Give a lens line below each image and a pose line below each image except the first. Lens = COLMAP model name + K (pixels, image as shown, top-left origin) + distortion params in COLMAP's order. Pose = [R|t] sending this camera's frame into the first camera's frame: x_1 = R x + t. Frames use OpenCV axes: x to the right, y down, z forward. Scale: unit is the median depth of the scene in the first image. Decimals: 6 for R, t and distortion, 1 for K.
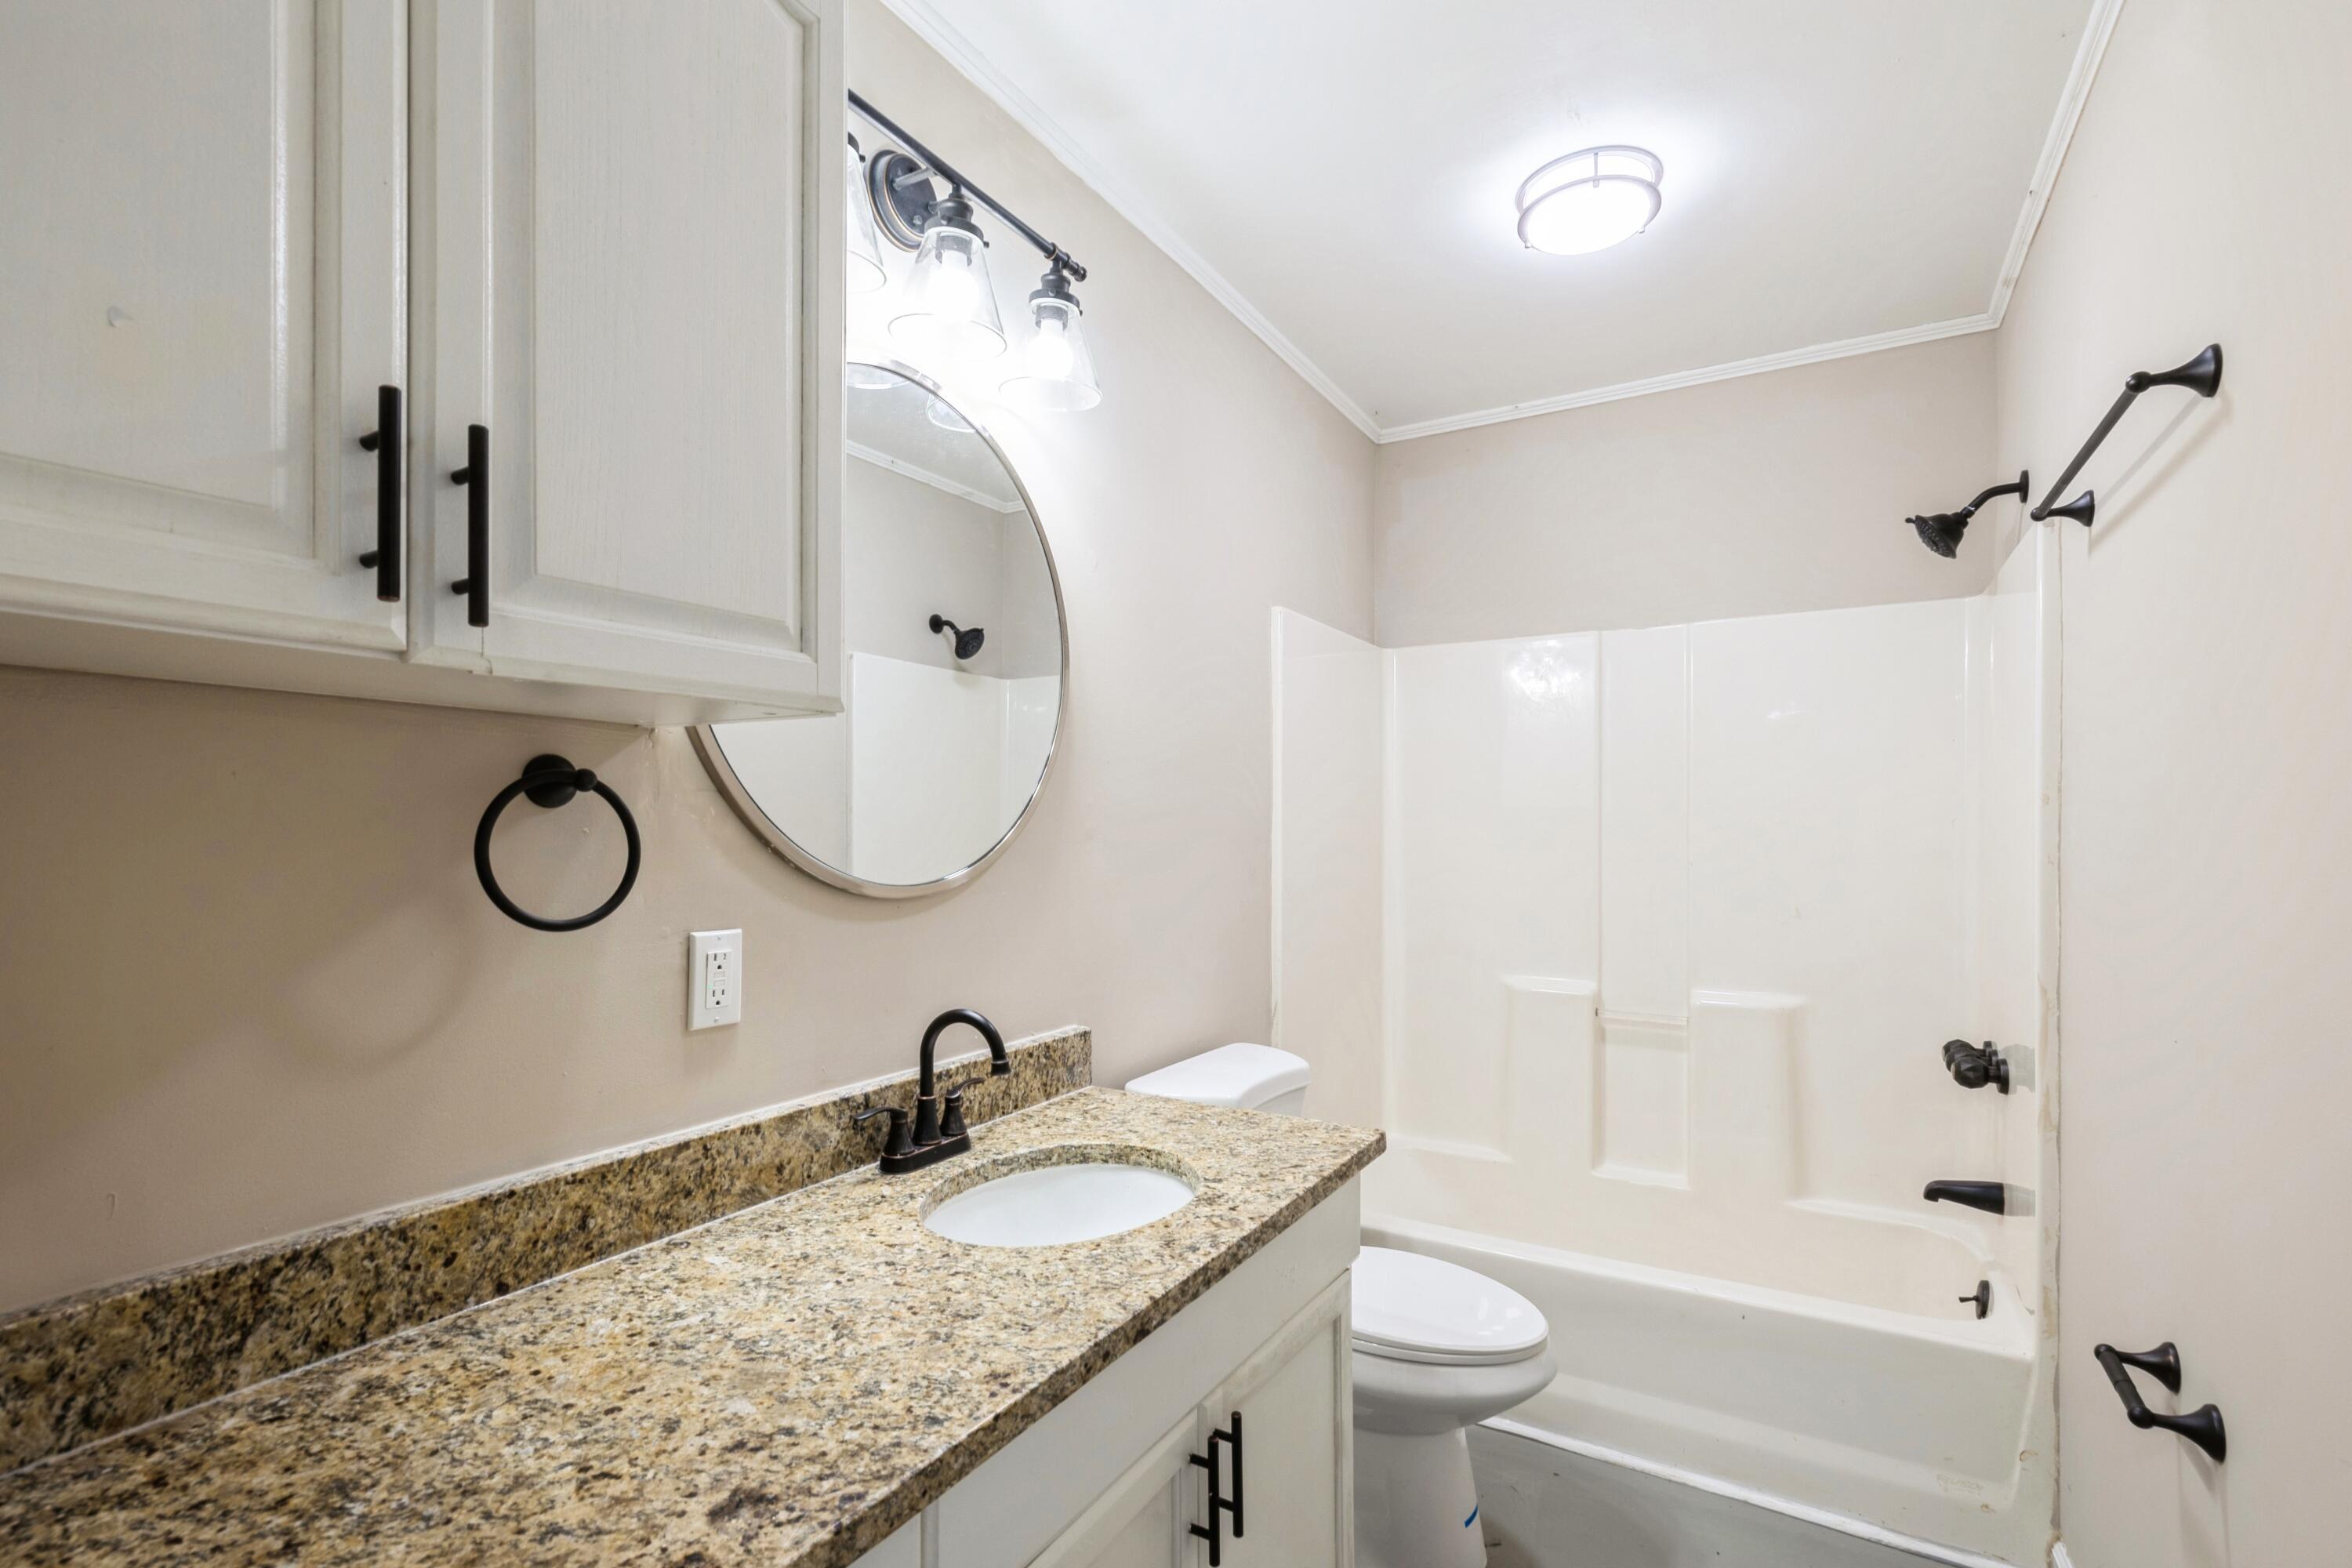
lens RADIAL K [[1043.6, 0, 1178.4], [0, 1043.6, 823.8], [0, 0, 1]] dist [0.000036, 0.000054]
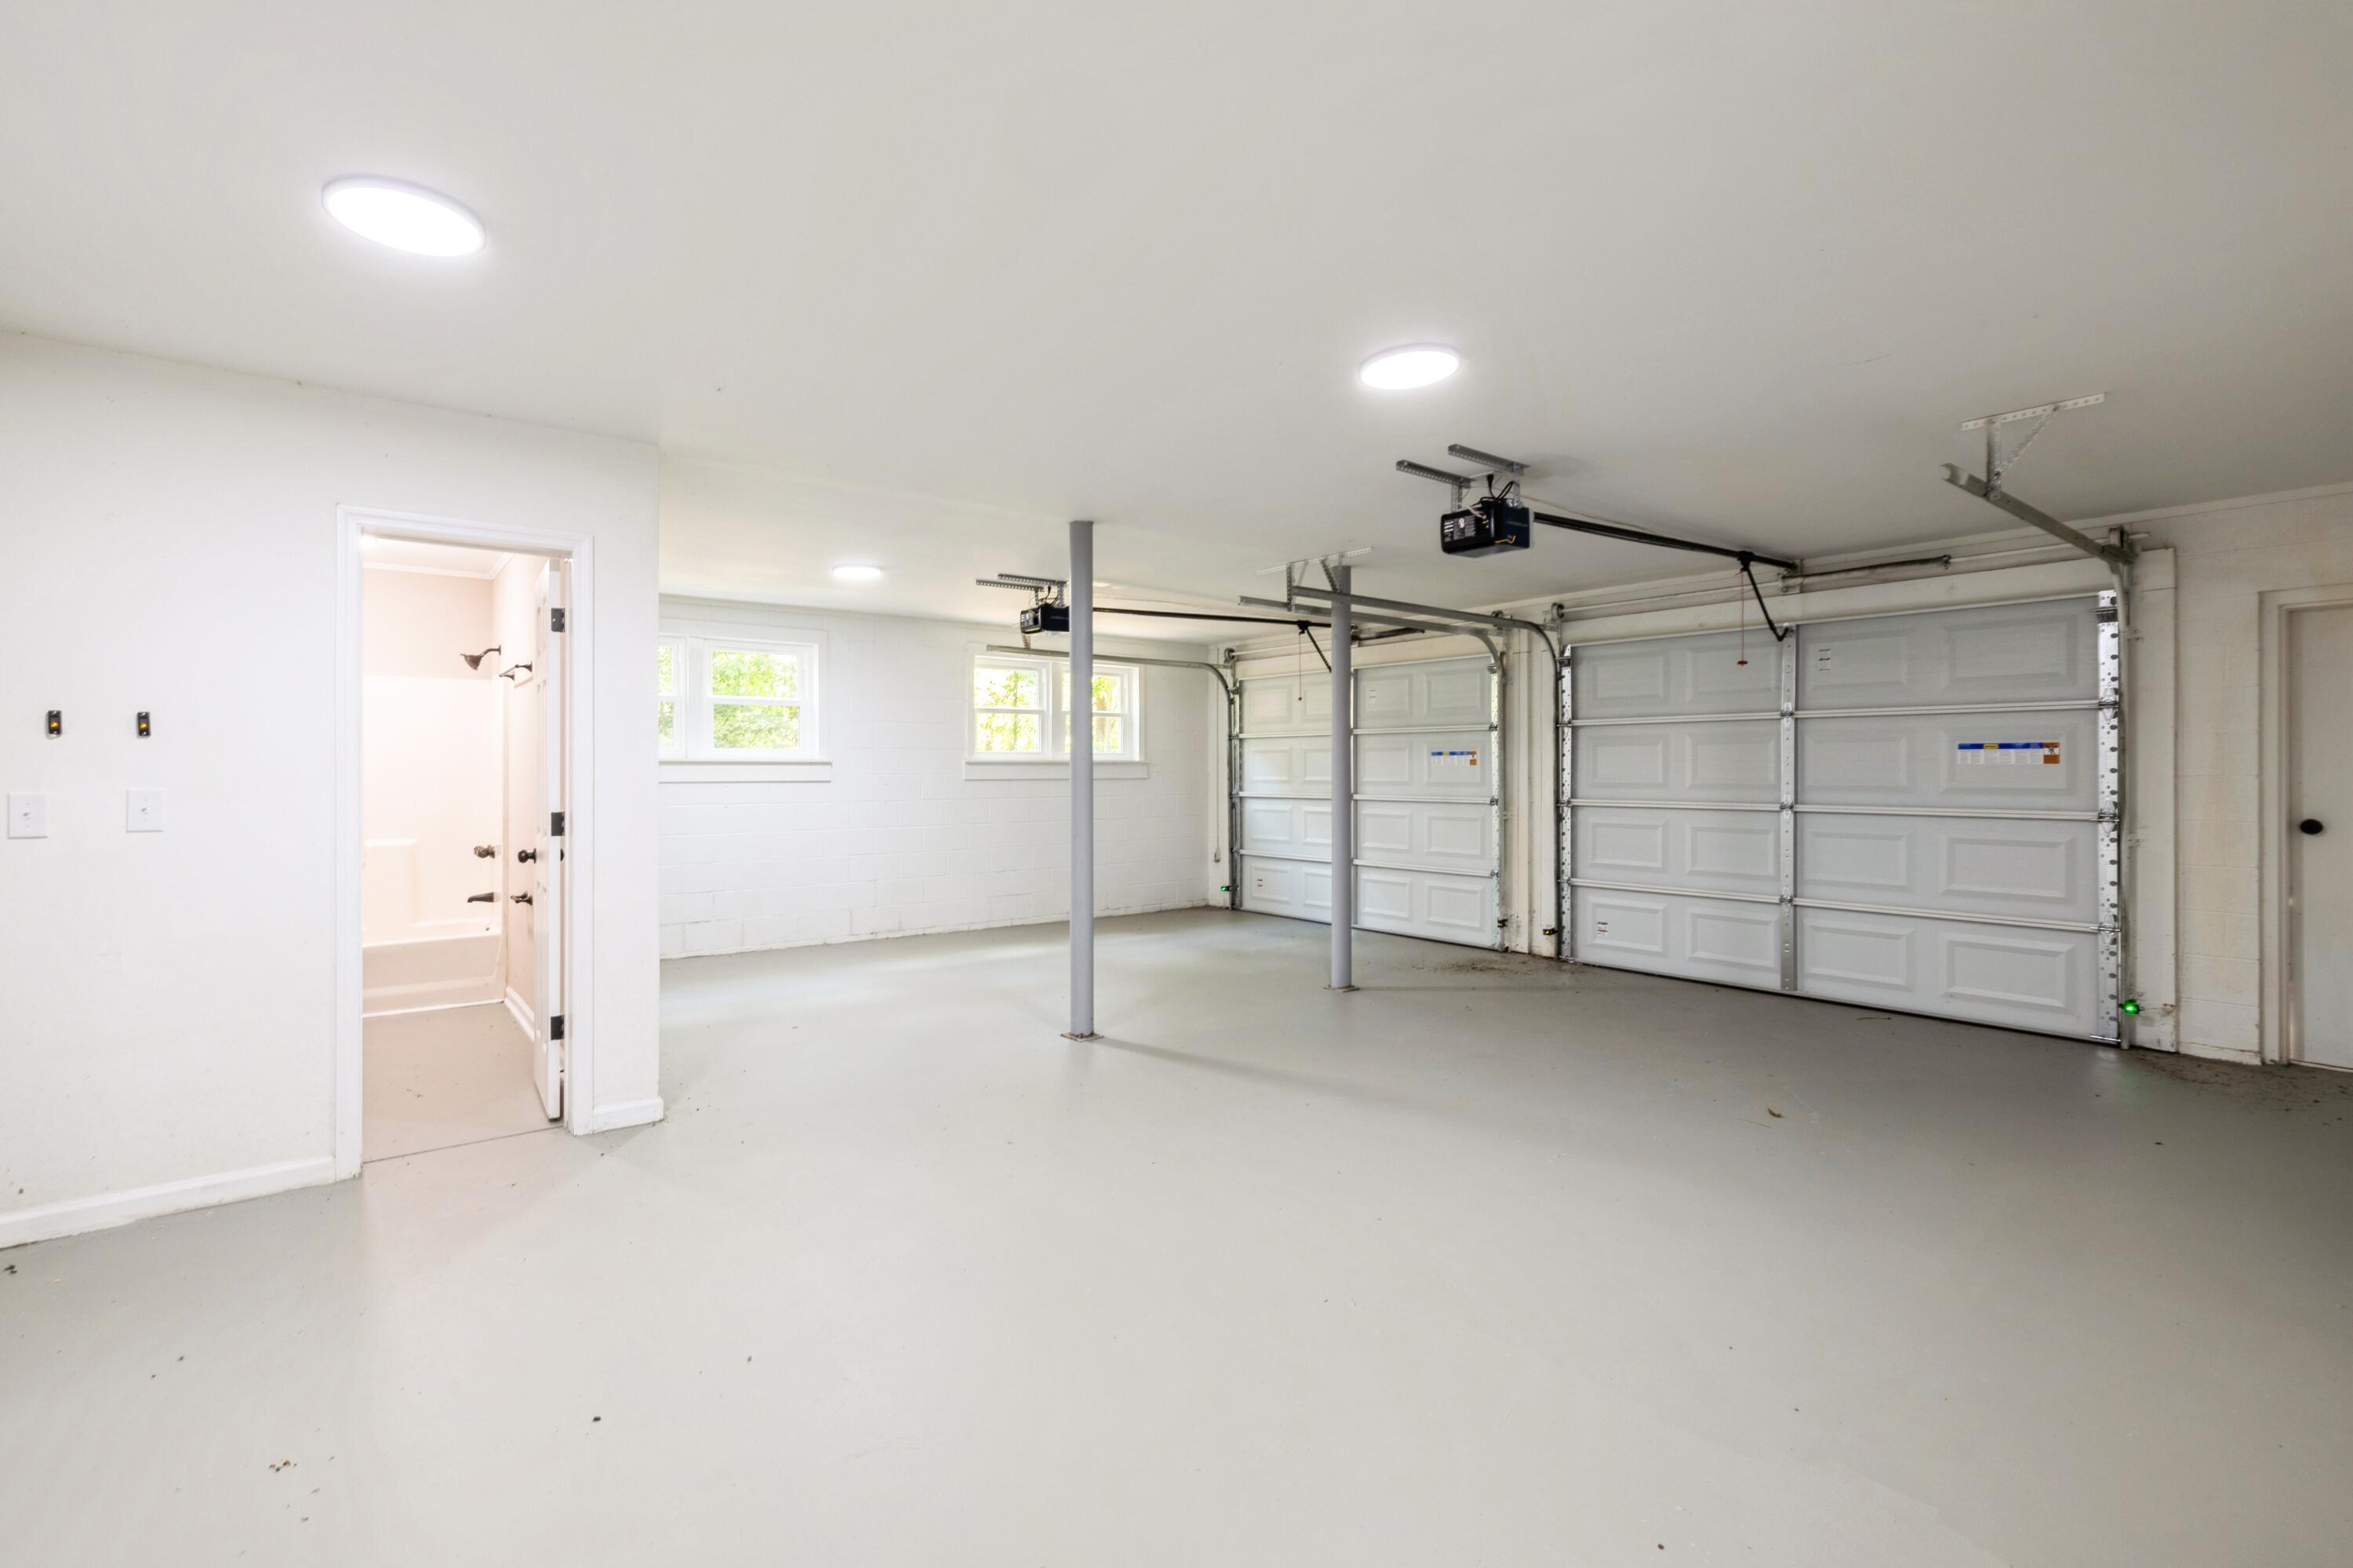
lens RADIAL K [[1072.7, 0, 1176.5], [0, 1072.7, 784.0], [0, 0, 1]] dist [-0.002081, 0.000000]
pose [[0.353439, -0.005957, 0.935439, -1.325927], [-0.003429, 0.999965, 0.007663, 0.012968], [-0.935451, -0.005916, 0.353406, -1.829612]]
